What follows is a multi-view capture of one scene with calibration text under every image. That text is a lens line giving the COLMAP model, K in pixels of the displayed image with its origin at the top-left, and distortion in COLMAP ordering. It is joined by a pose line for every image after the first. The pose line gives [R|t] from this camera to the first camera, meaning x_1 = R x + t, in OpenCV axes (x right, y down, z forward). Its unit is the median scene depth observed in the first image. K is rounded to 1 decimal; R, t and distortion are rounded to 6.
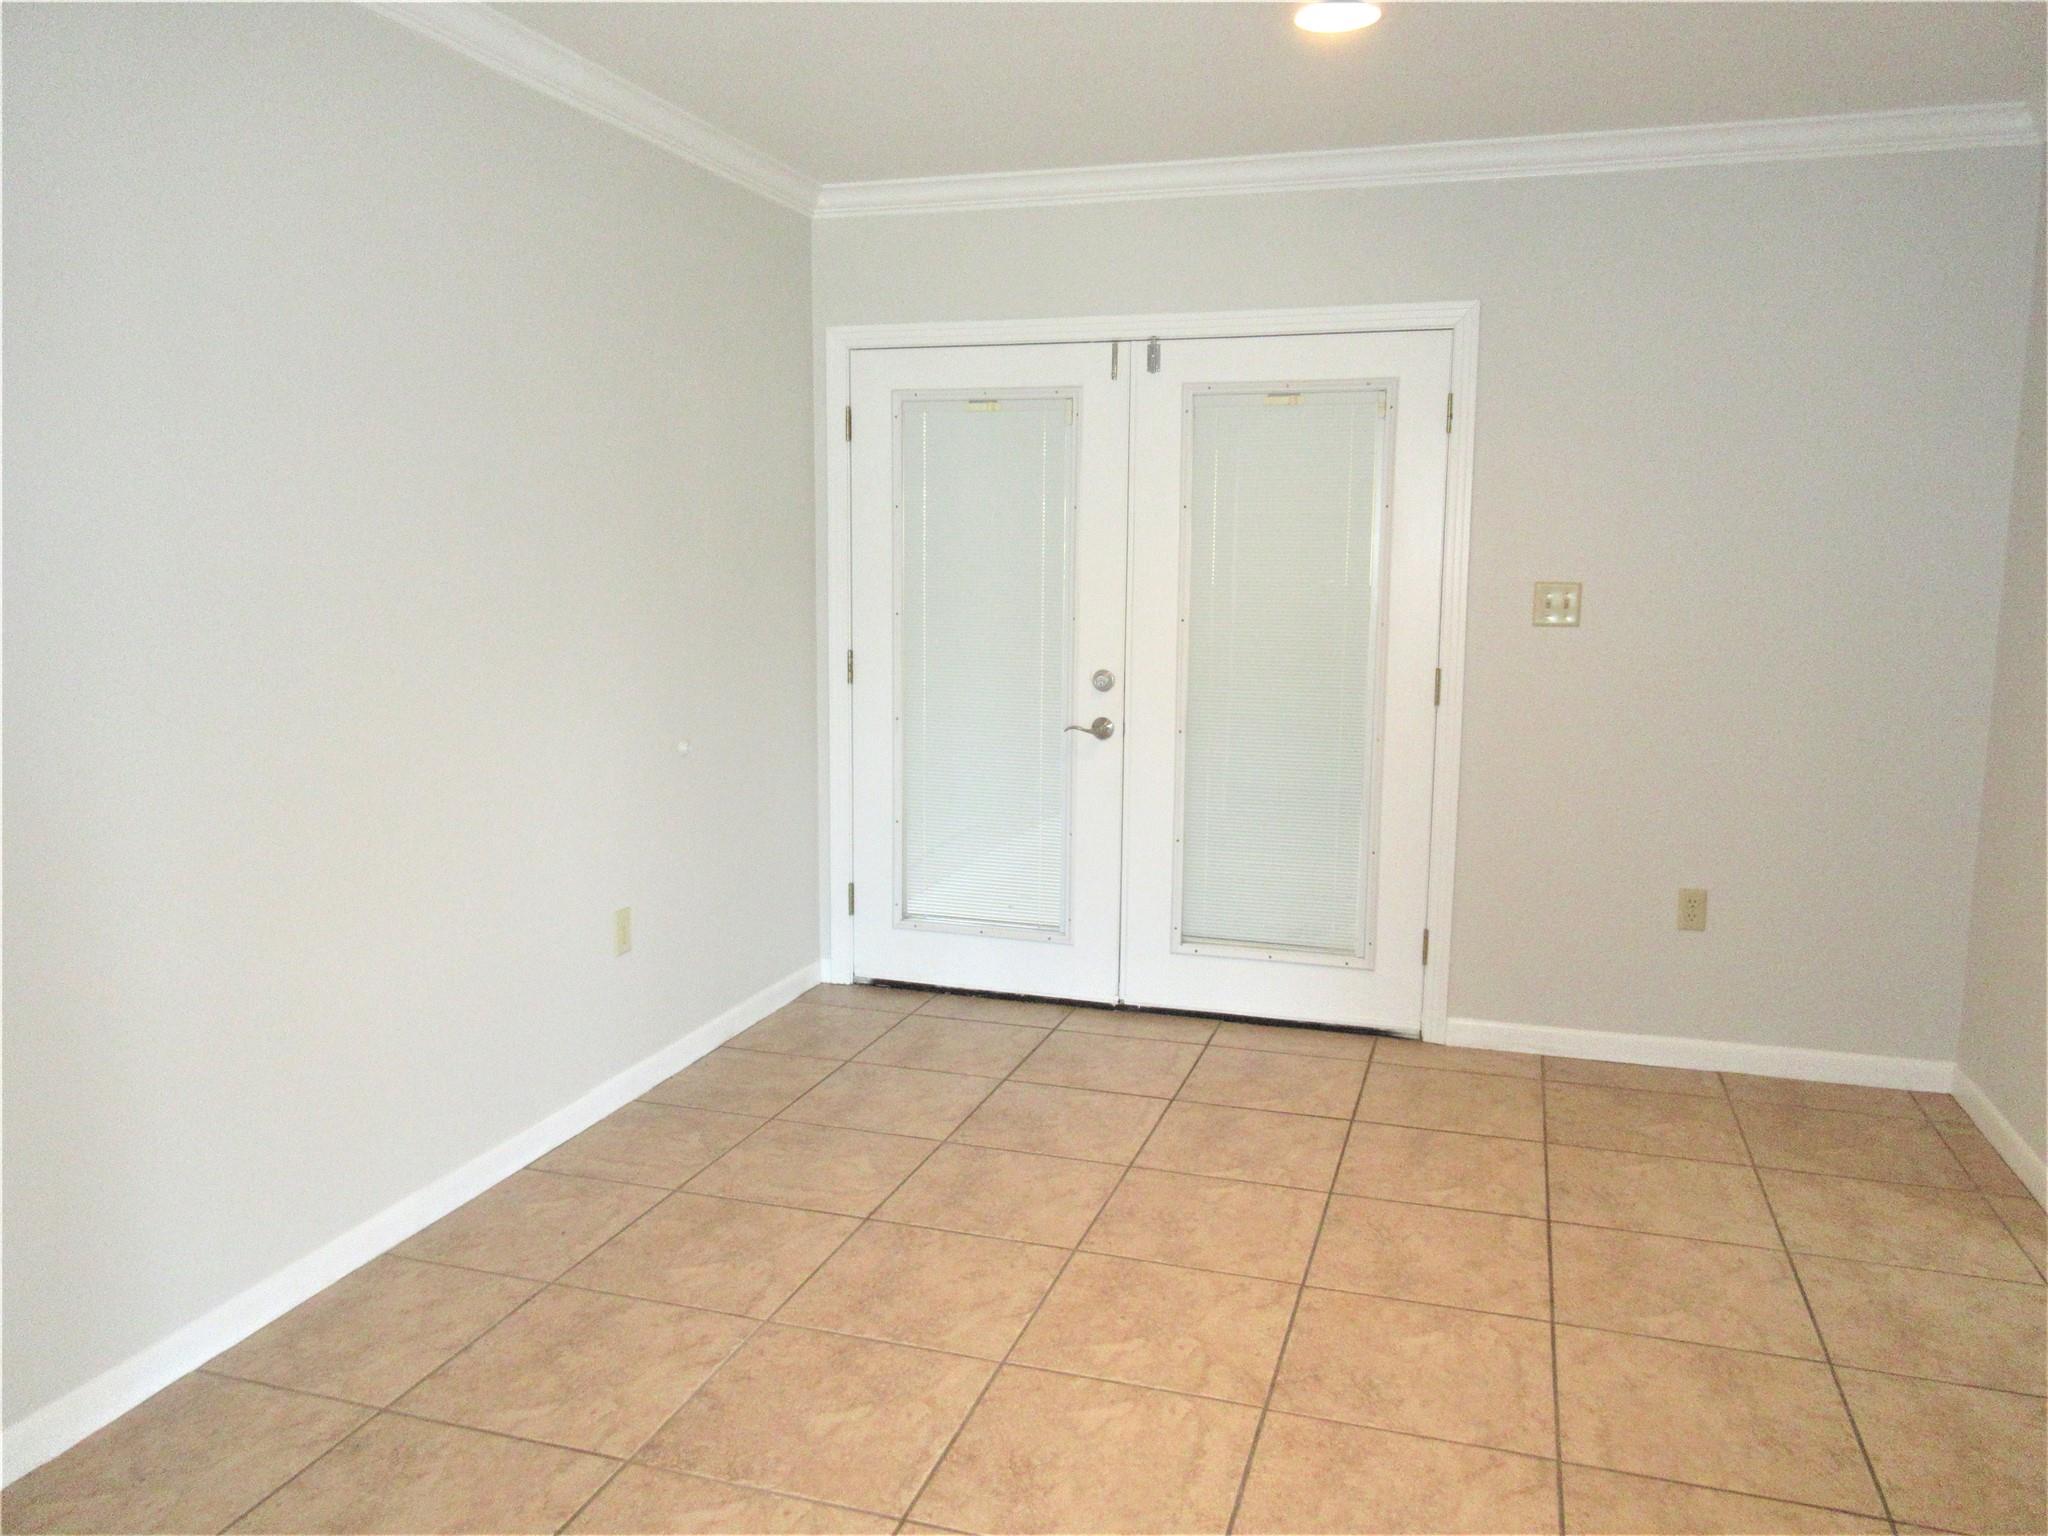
lens RADIAL K [[1529.1, 0, 1033.5], [0, 1529.1, 757.0], [0, 0, 1]] dist [-0.004672, 0.012230]
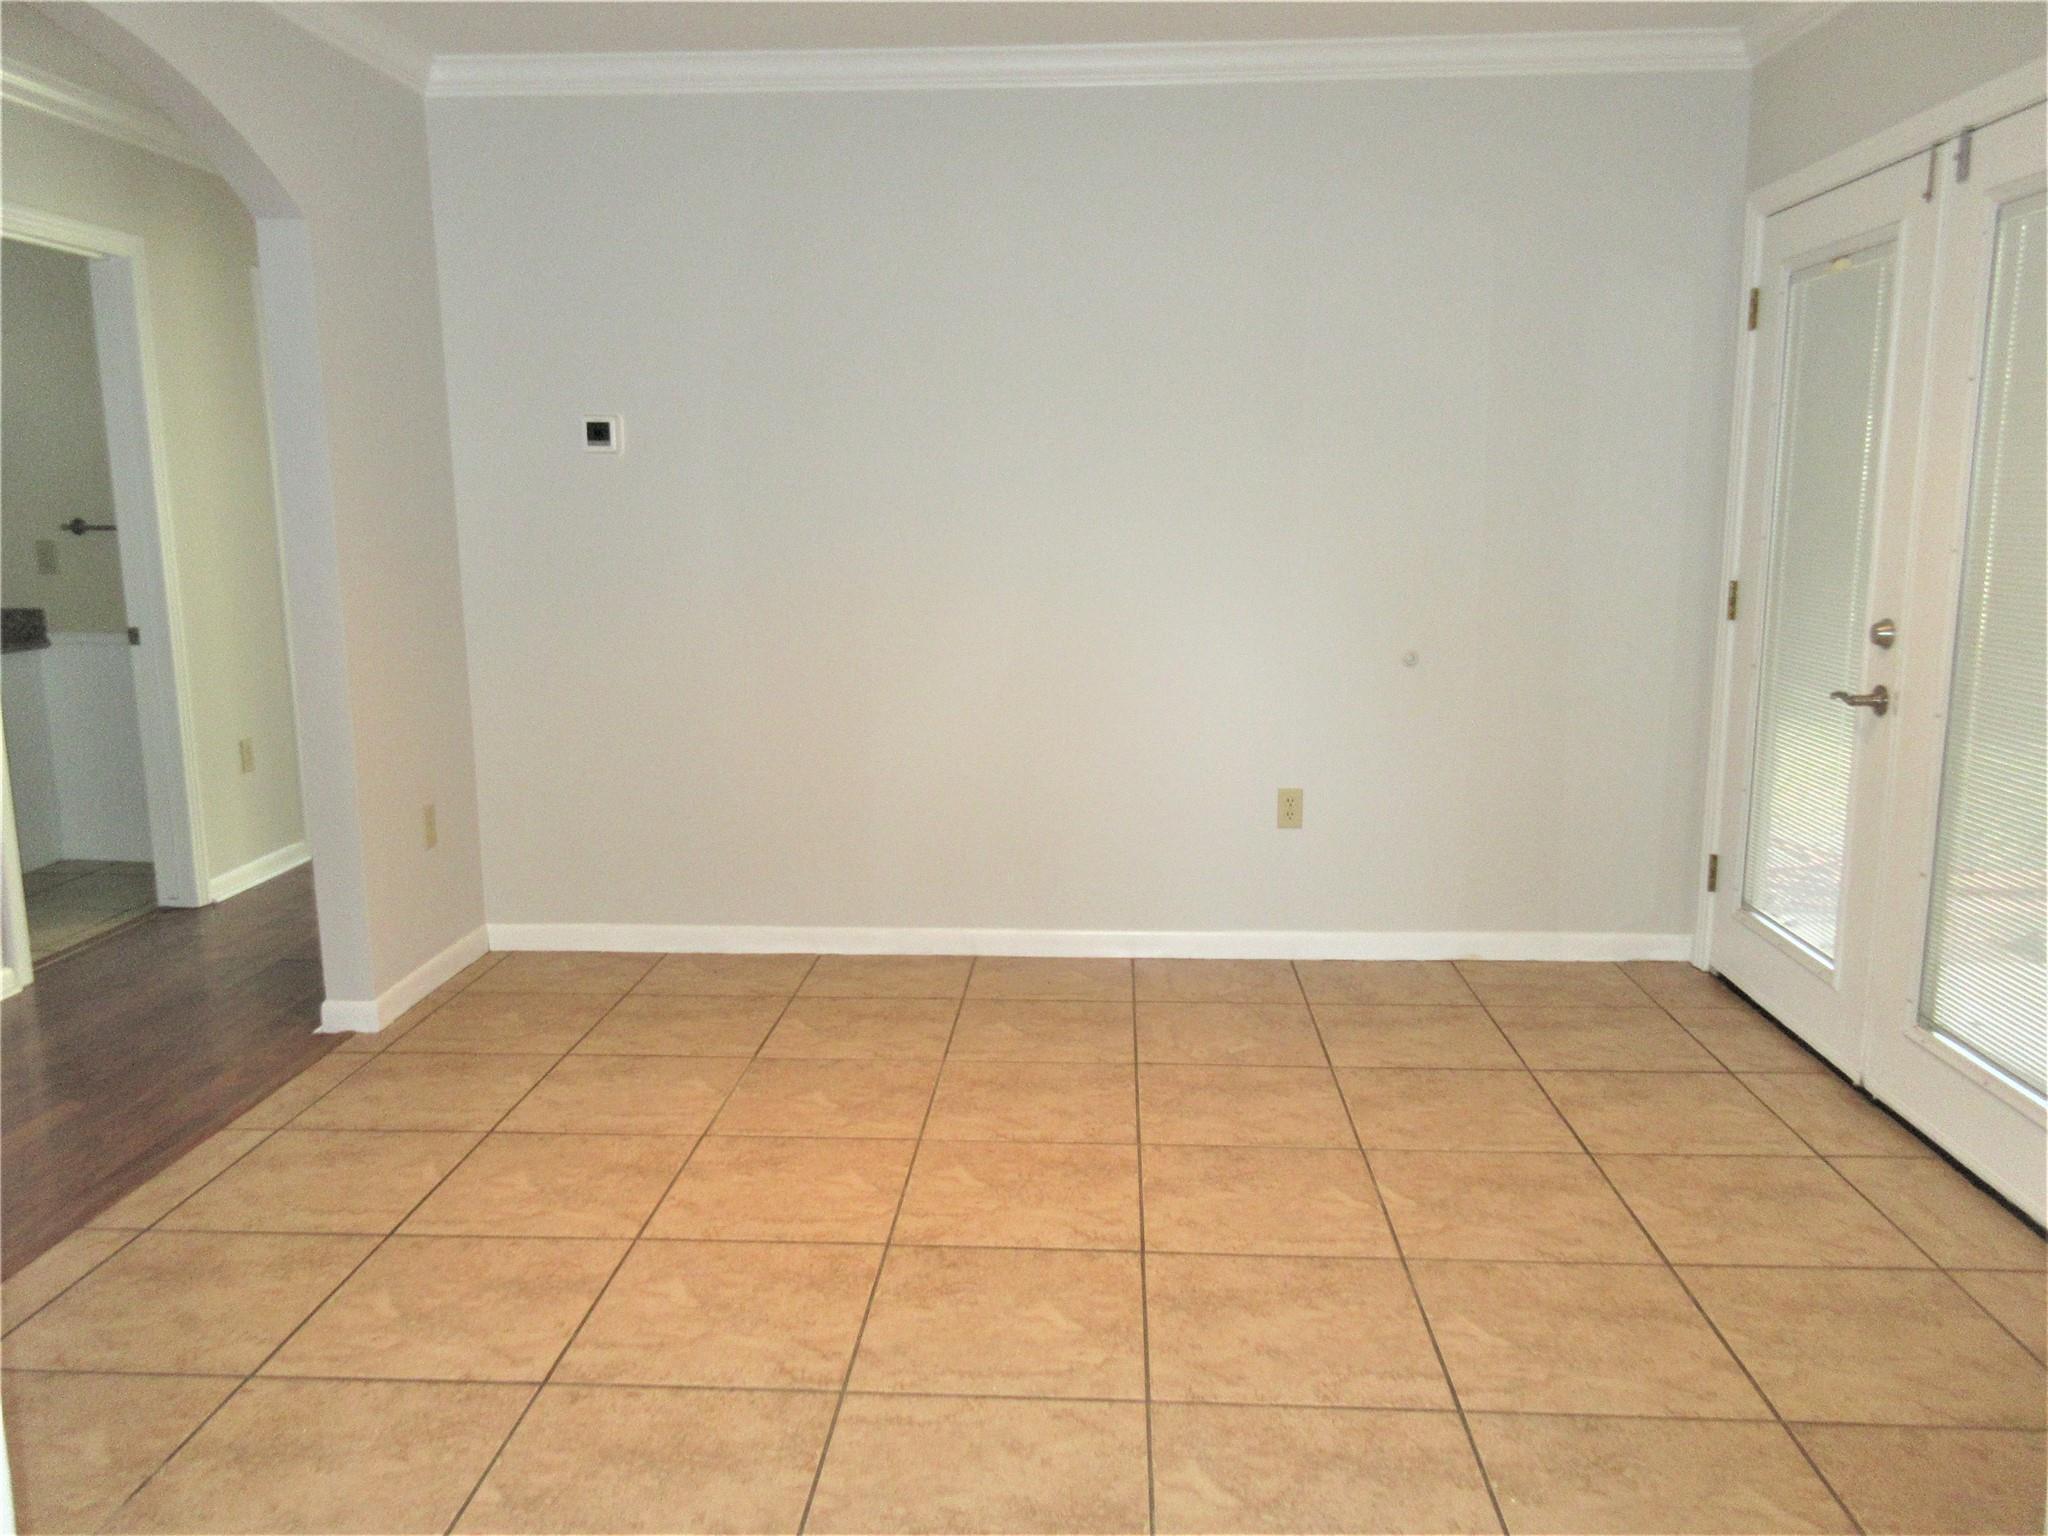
lens RADIAL K [[1529.1, 0, 1008.5], [0, 1529.1, 753.8], [0, 0, 1]] dist [-0.004672, 0.012230]
pose [[0.235078, 0.151413, -0.960111, 0.853009], [-0.116415, 0.985067, 0.126845, -0.050079], [0.964980, 0.081953, 0.249194, 0.570145]]
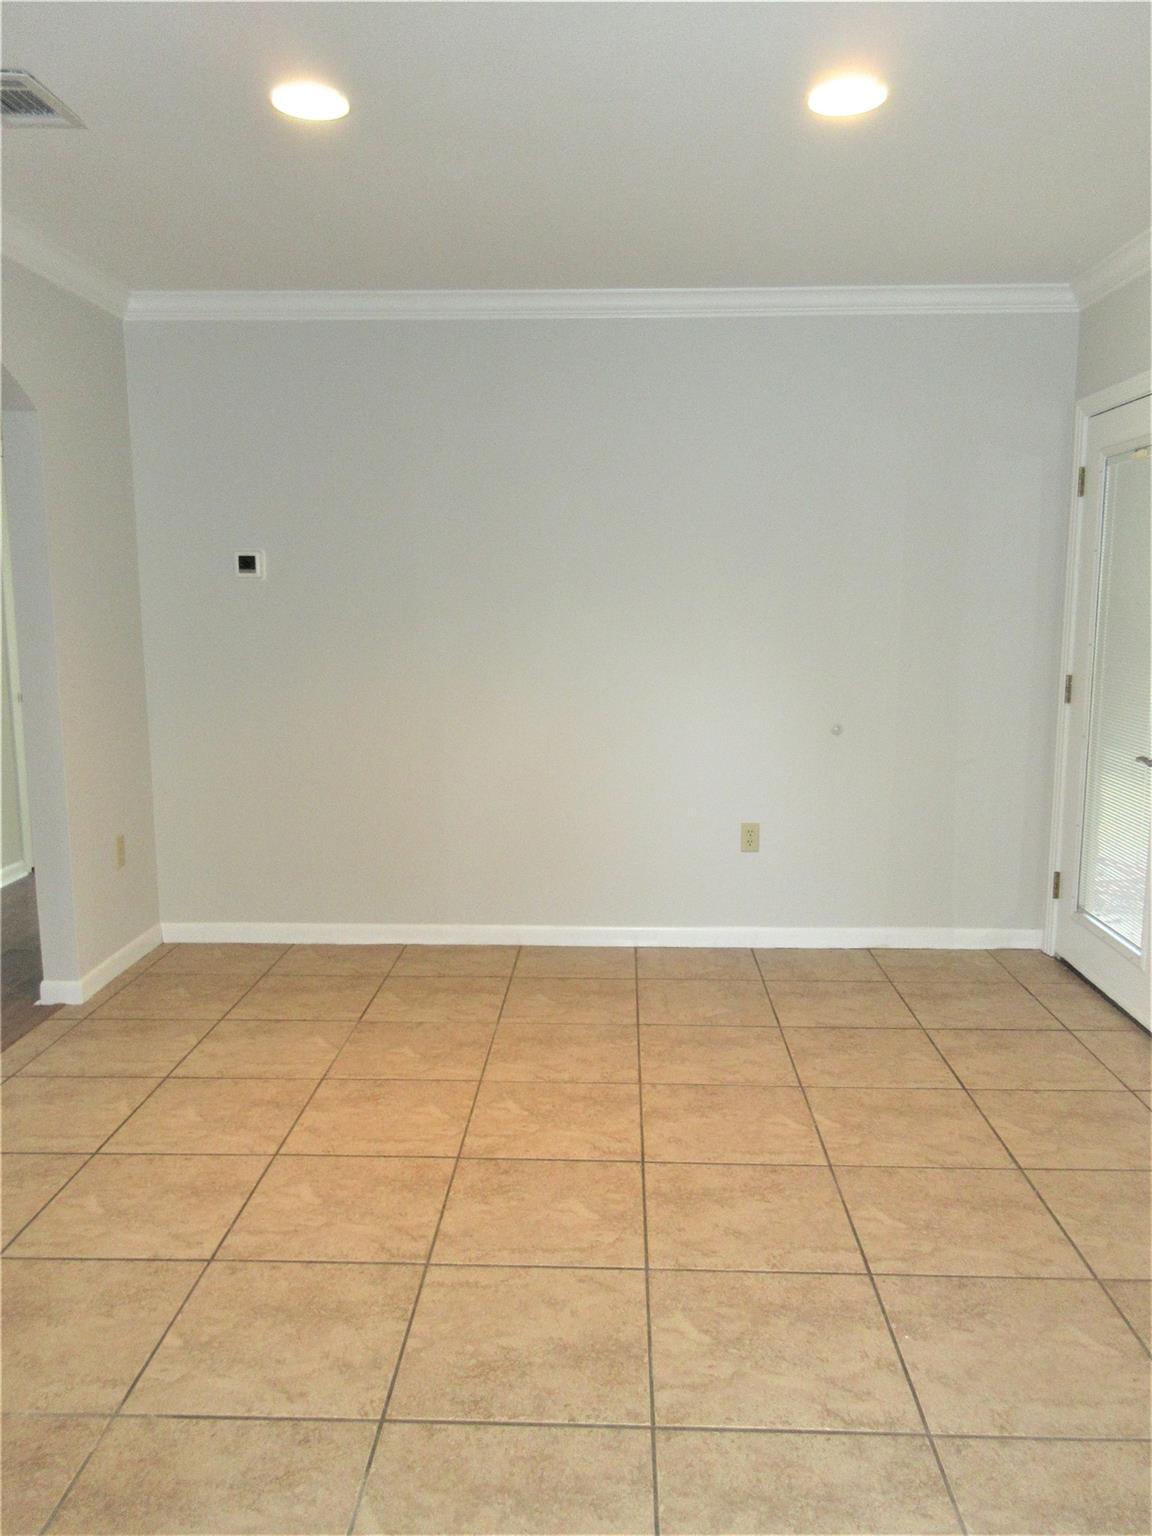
lens RADIAL K [[1146.8, 0, 575.8], [0, 1146.8, 779.5], [0, 0, 1]] dist [-0.004672, 0.012230]
pose [[0.262684, 0.143381, -0.954169, 0.880177], [-0.122755, 0.985828, 0.114344, -0.061837], [0.957041, 0.087093, 0.276563, 0.558133]]
